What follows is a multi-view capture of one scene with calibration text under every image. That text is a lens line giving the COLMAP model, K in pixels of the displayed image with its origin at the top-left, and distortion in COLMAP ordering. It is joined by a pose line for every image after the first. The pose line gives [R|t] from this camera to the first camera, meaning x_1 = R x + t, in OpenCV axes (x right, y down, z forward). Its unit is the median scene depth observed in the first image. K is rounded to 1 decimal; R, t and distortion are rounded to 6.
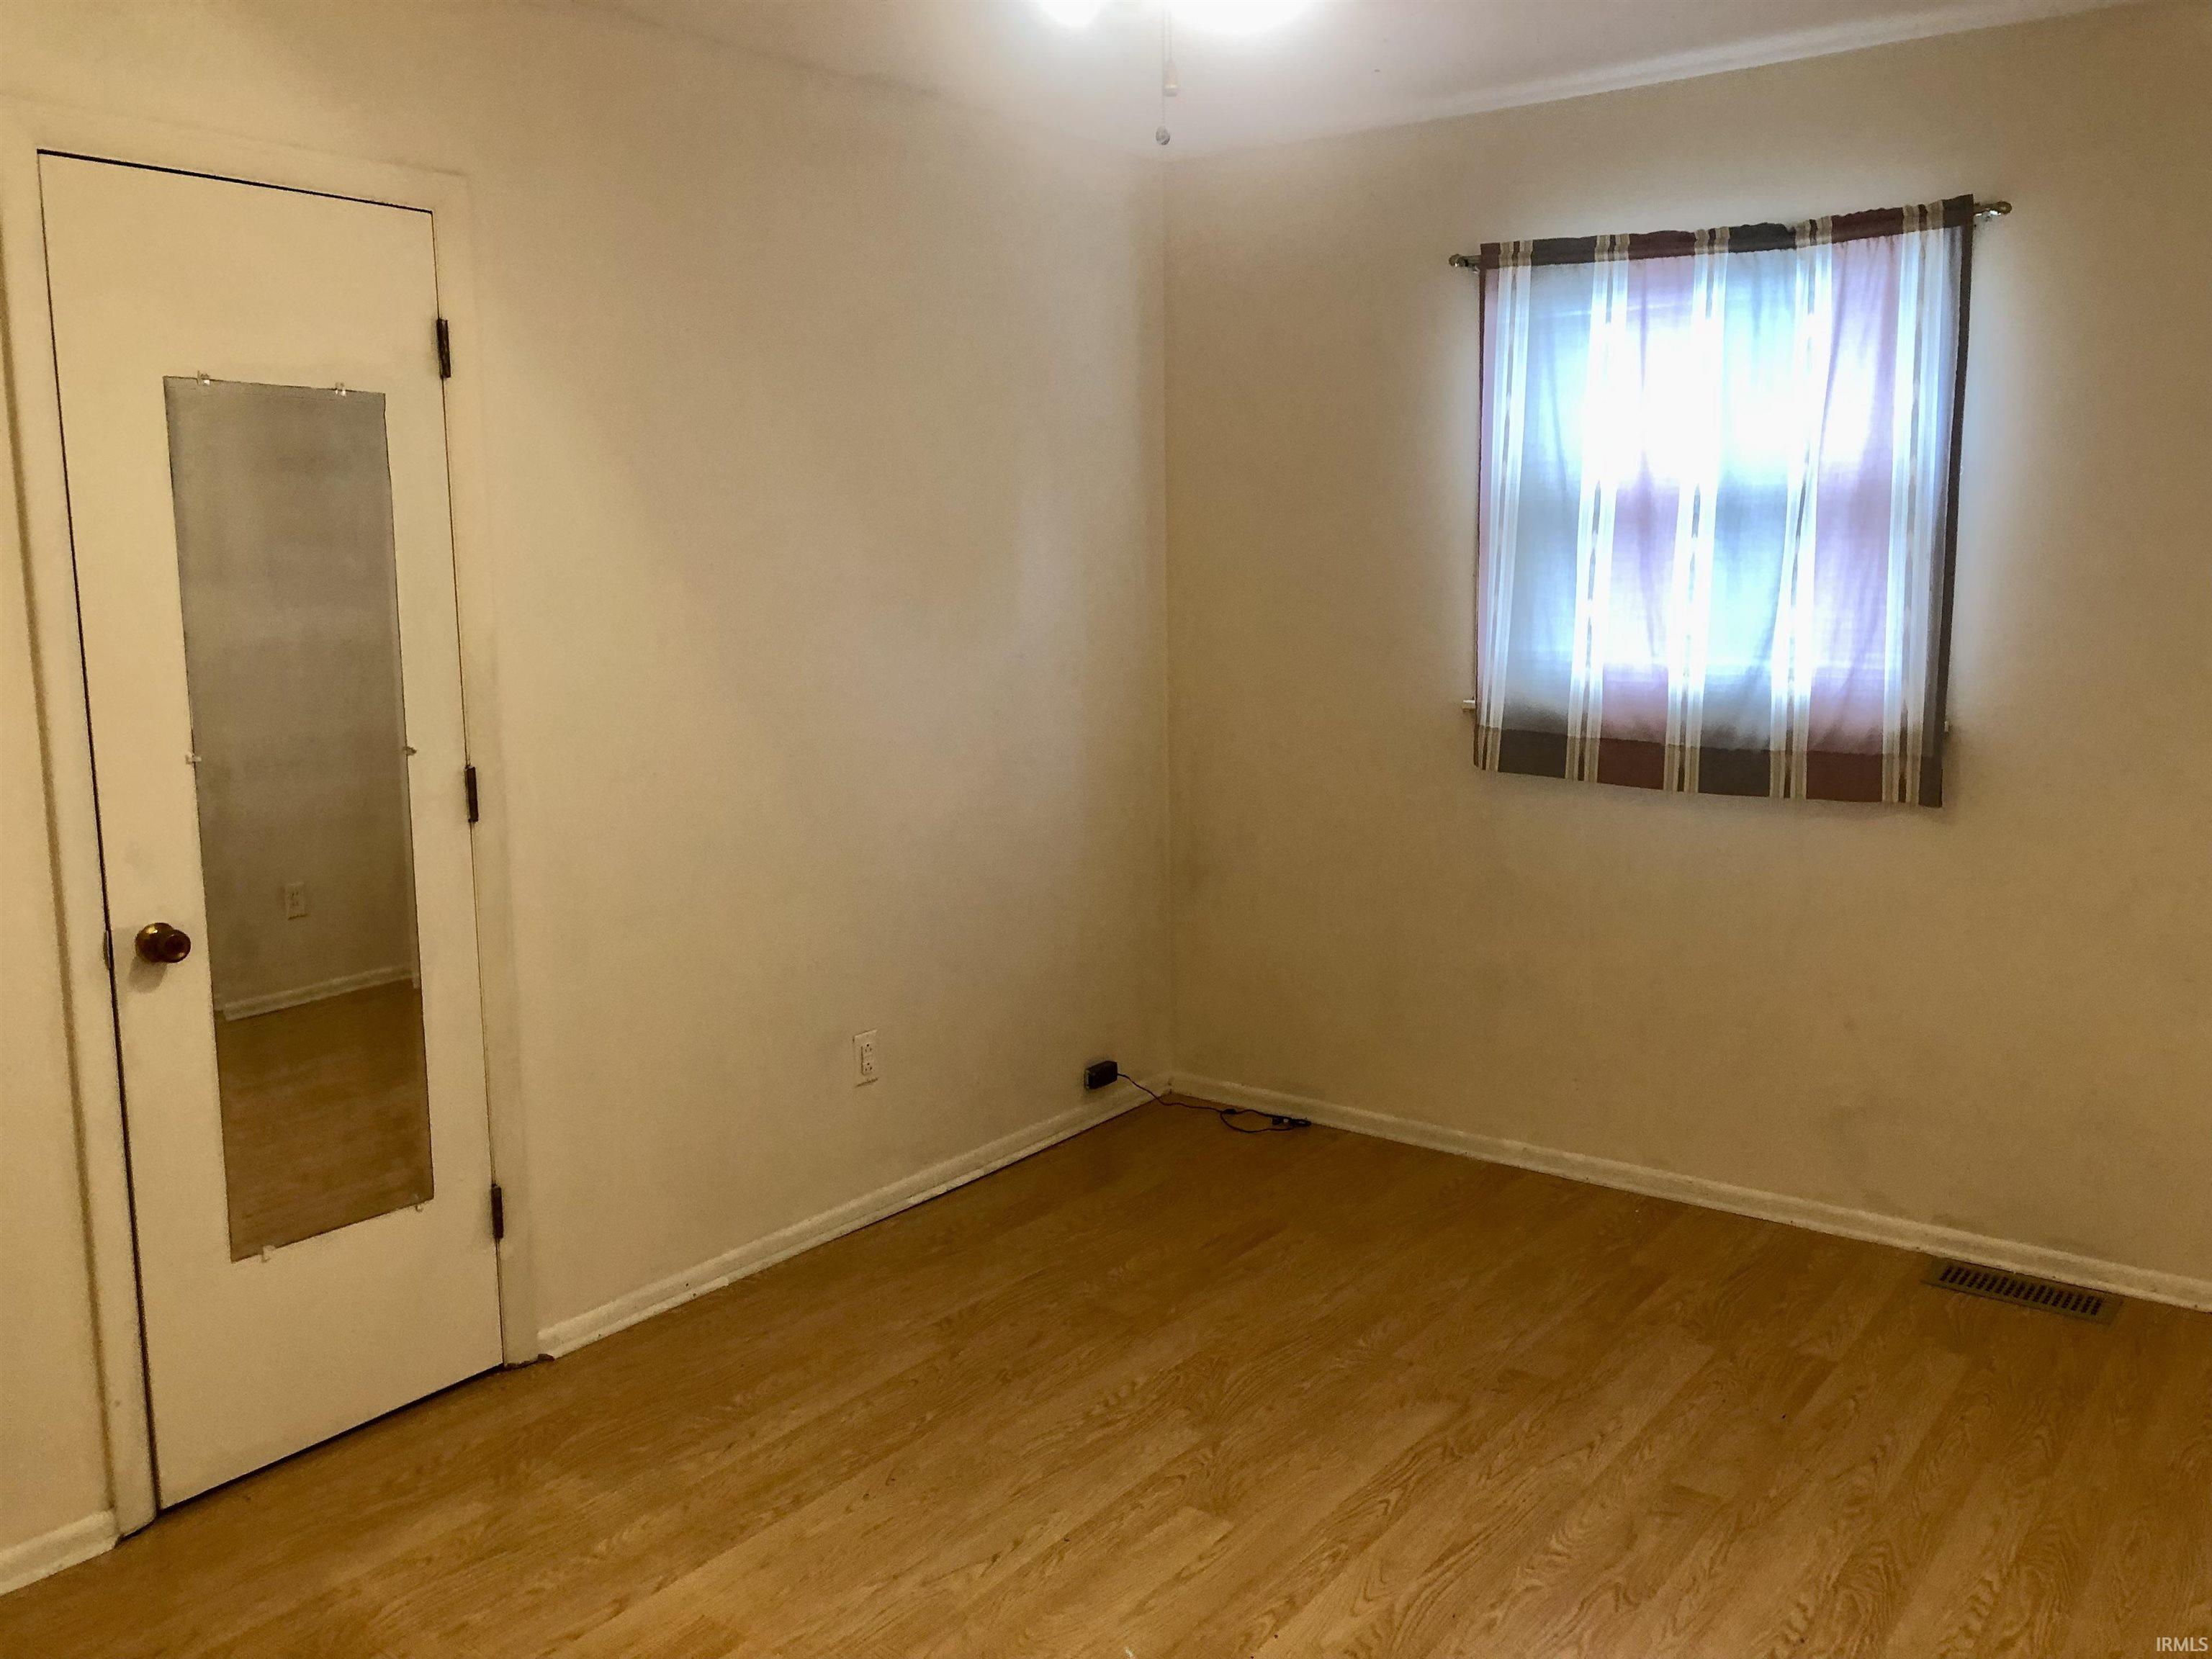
lens RADIAL K [[1789.1, 0, 1106.0], [0, 1789.1, 829.5], [0, 0, 1]] dist [-0.002166, -0.016008]
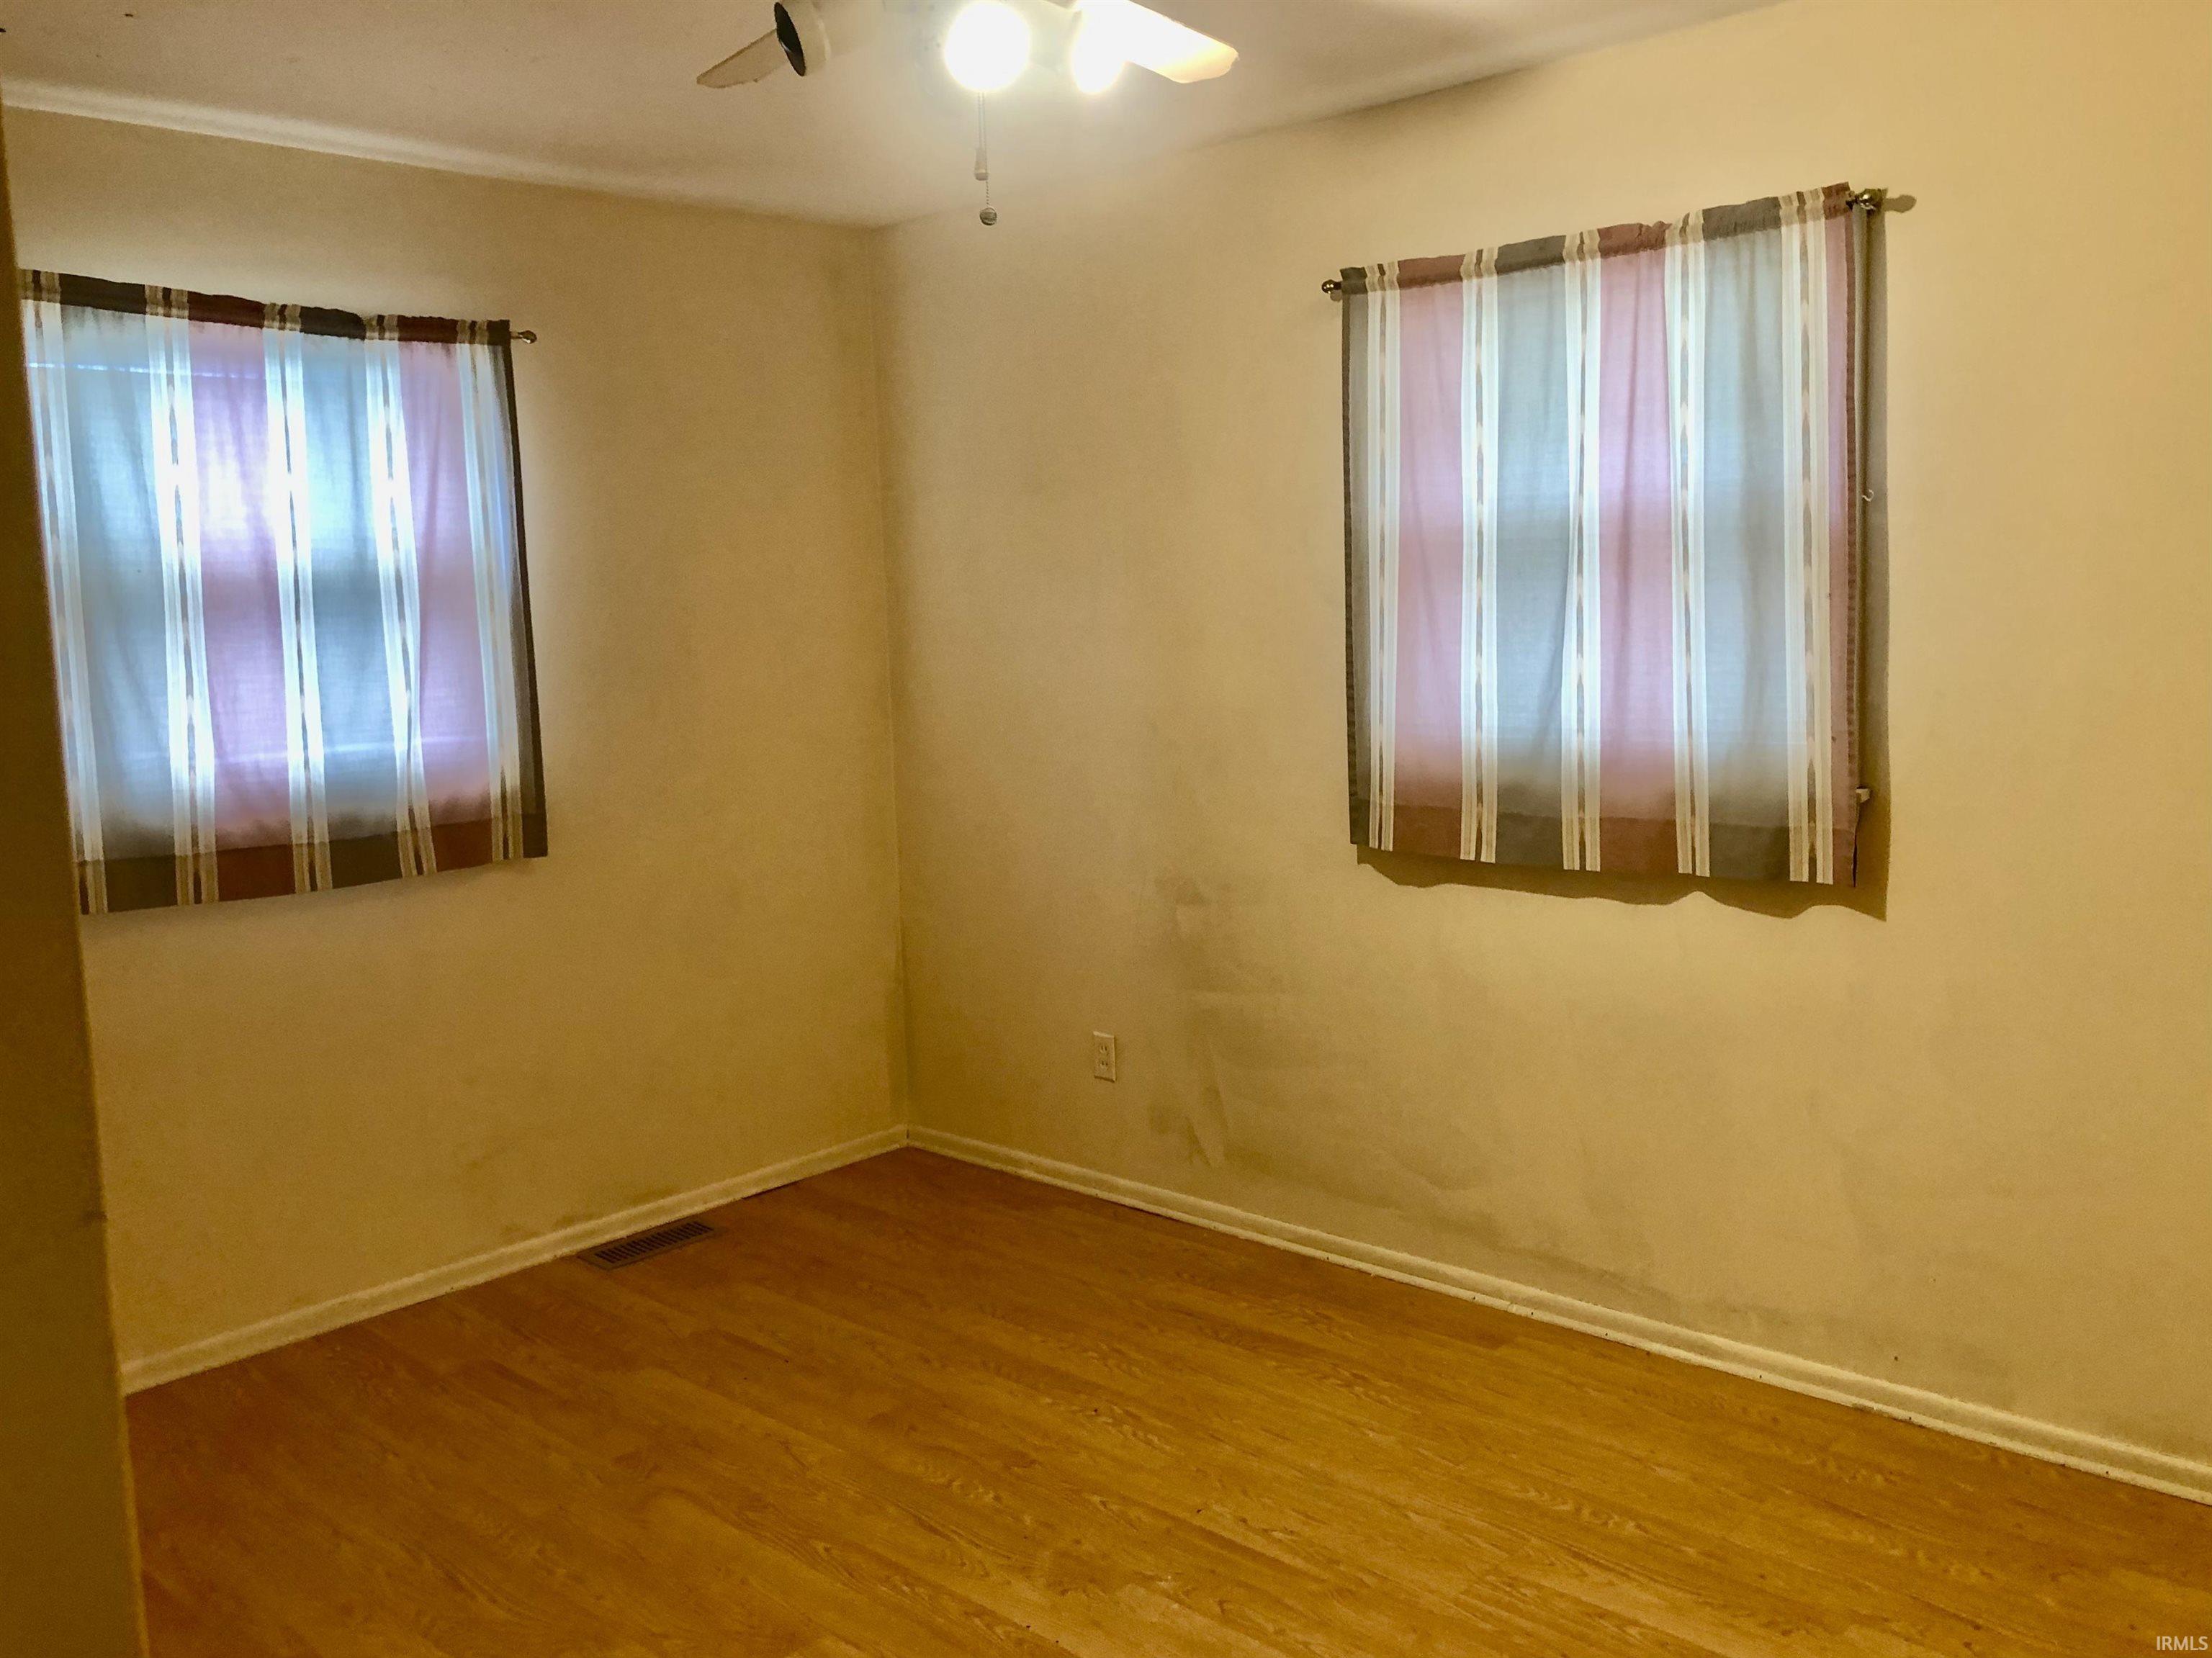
lens RADIAL K [[1789.0, 0, 1106.0], [0, 1789.0, 829.0], [0, 0, 1]] dist [-0.002166, -0.016008]
pose [[0.111165, -0.118507, 0.986711, -0.592586], [0.190388, 0.977014, 0.095893, -0.068040], [-0.975395, 0.177198, 0.131172, 0.492060]]
